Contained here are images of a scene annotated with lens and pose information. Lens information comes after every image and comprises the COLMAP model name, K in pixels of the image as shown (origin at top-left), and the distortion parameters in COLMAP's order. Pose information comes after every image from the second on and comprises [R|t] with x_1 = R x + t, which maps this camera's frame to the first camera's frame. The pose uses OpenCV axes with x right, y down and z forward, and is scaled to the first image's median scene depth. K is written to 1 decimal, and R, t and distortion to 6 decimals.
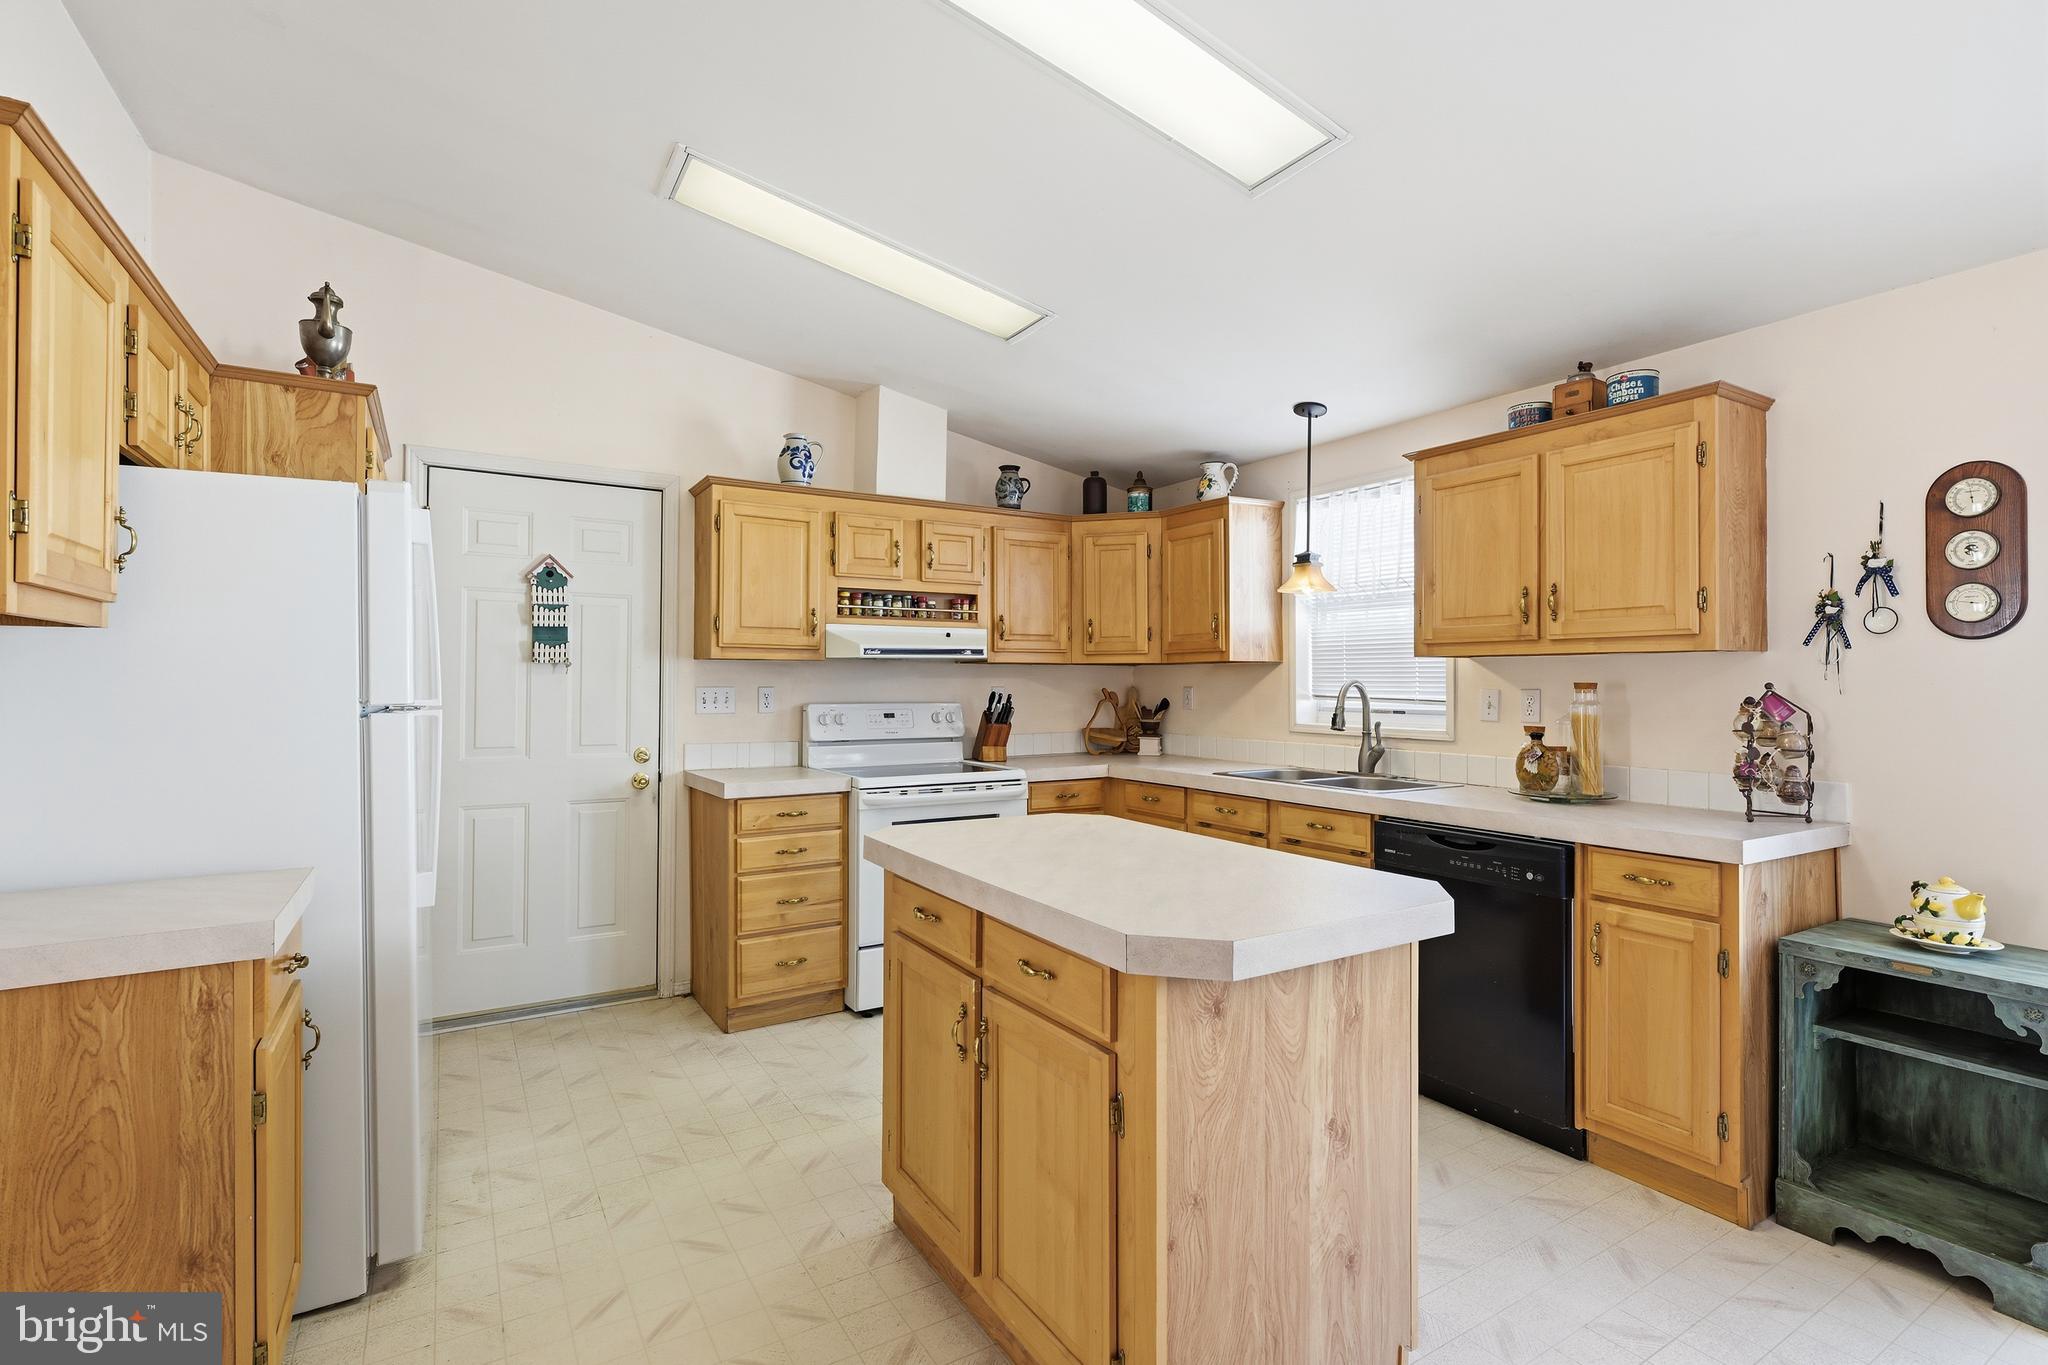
lens RADIAL K [[939.1, 0, 1026.4], [0, 939.1, 681.4], [0, 0, 1]] dist [-0.000791, -0.000122]
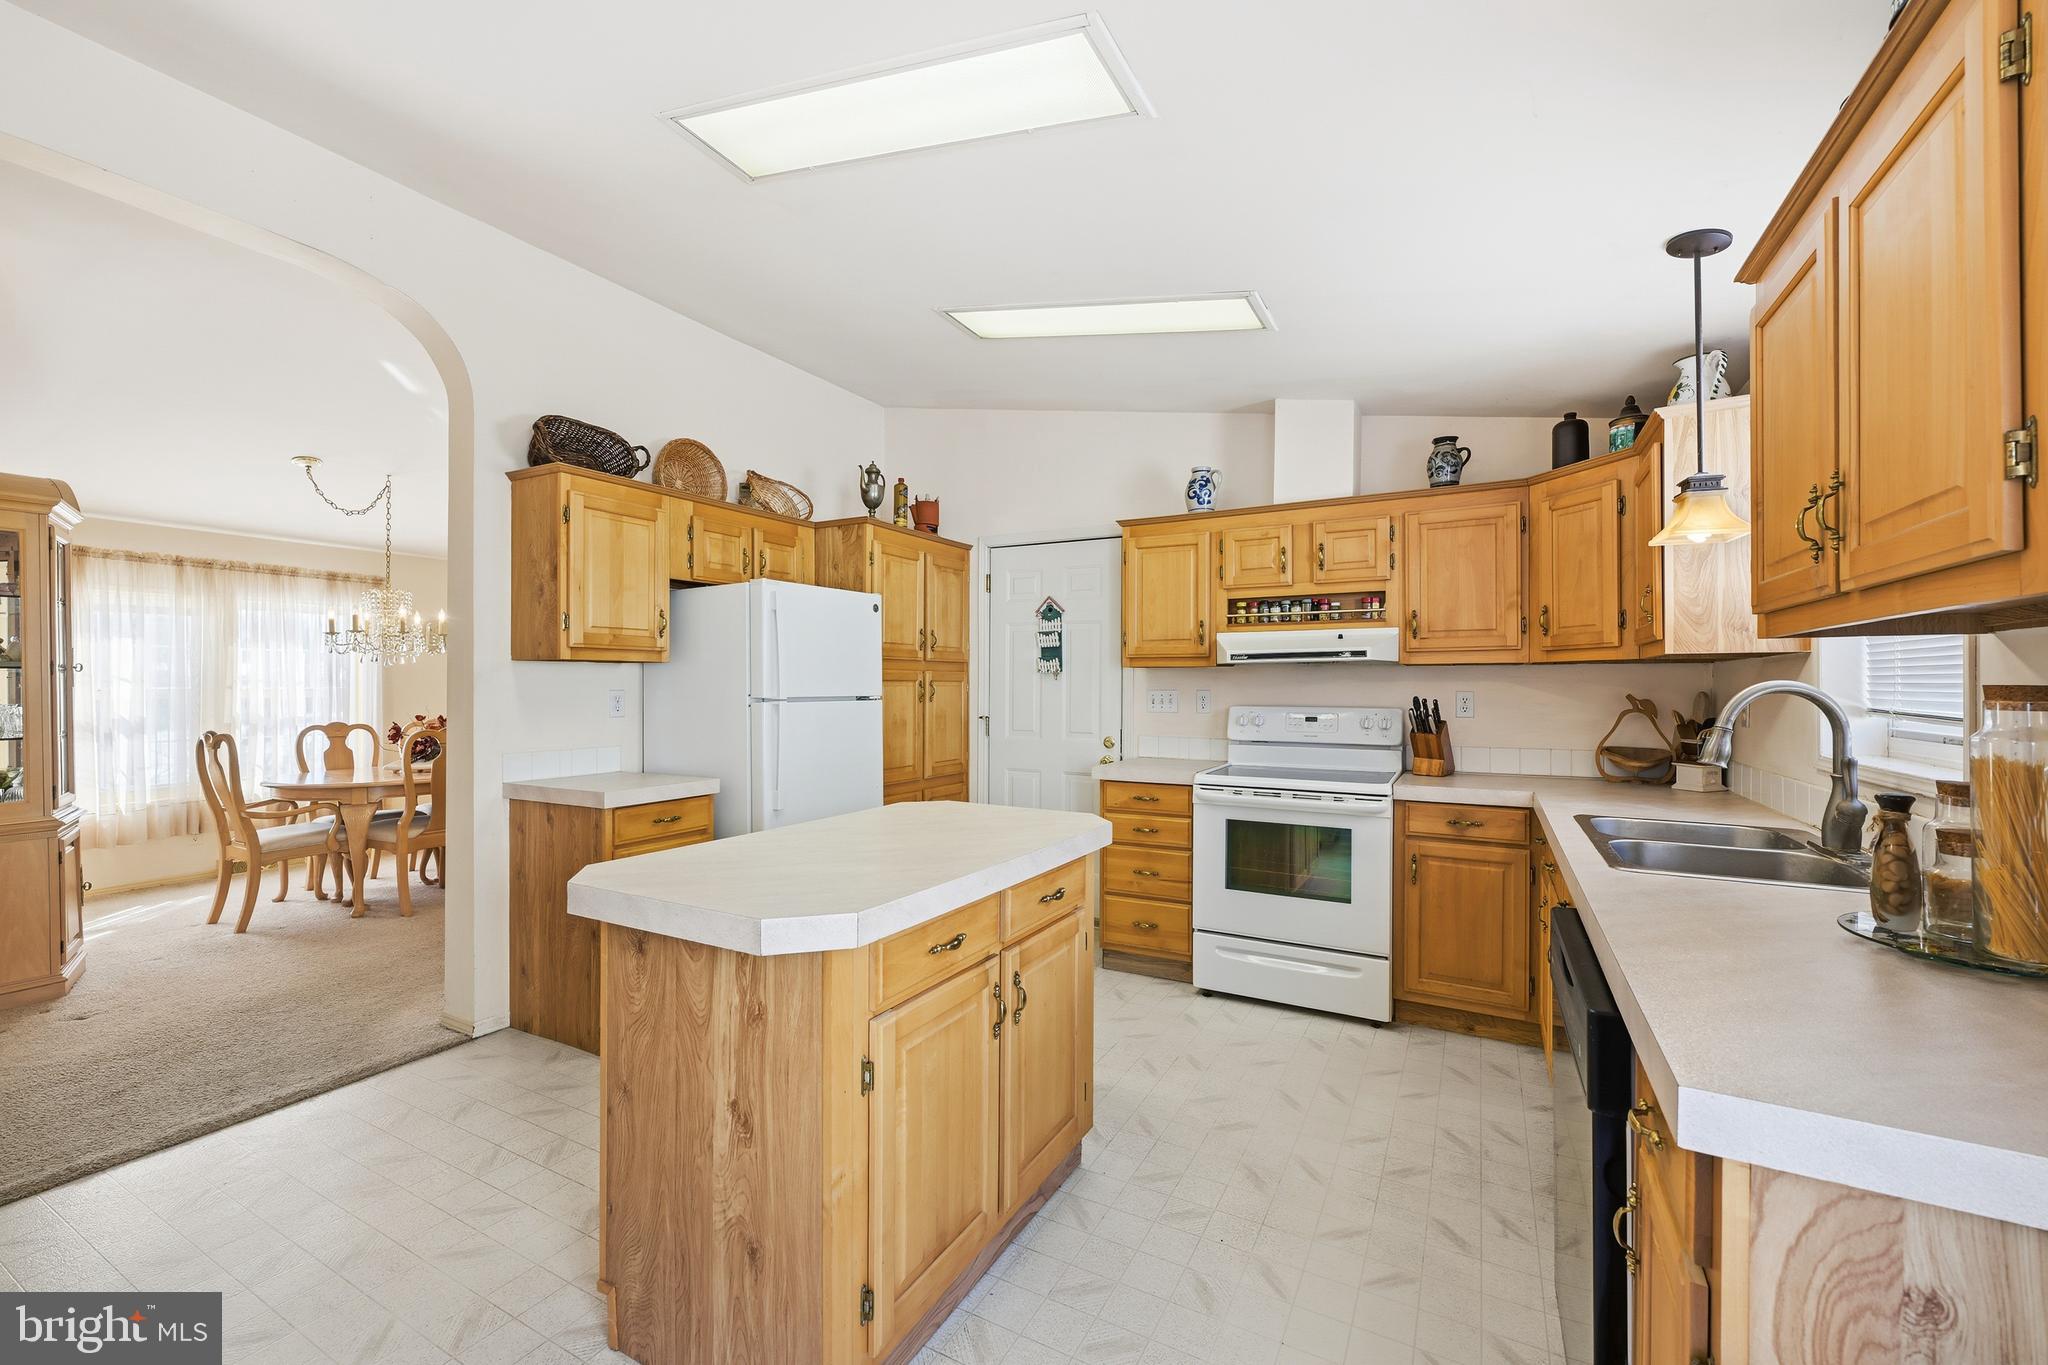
lens RADIAL K [[824.7, 0, 1031.0], [0, 824.7, 679.6], [0, 0, 1]] dist [0.001125, -0.000392]
pose [[0.500887, -0.007044, -0.865484, 0.504796], [0.001432, 0.999972, -0.007310, -0.000020], [0.865511, 0.002422, 0.500884, 0.319245]]
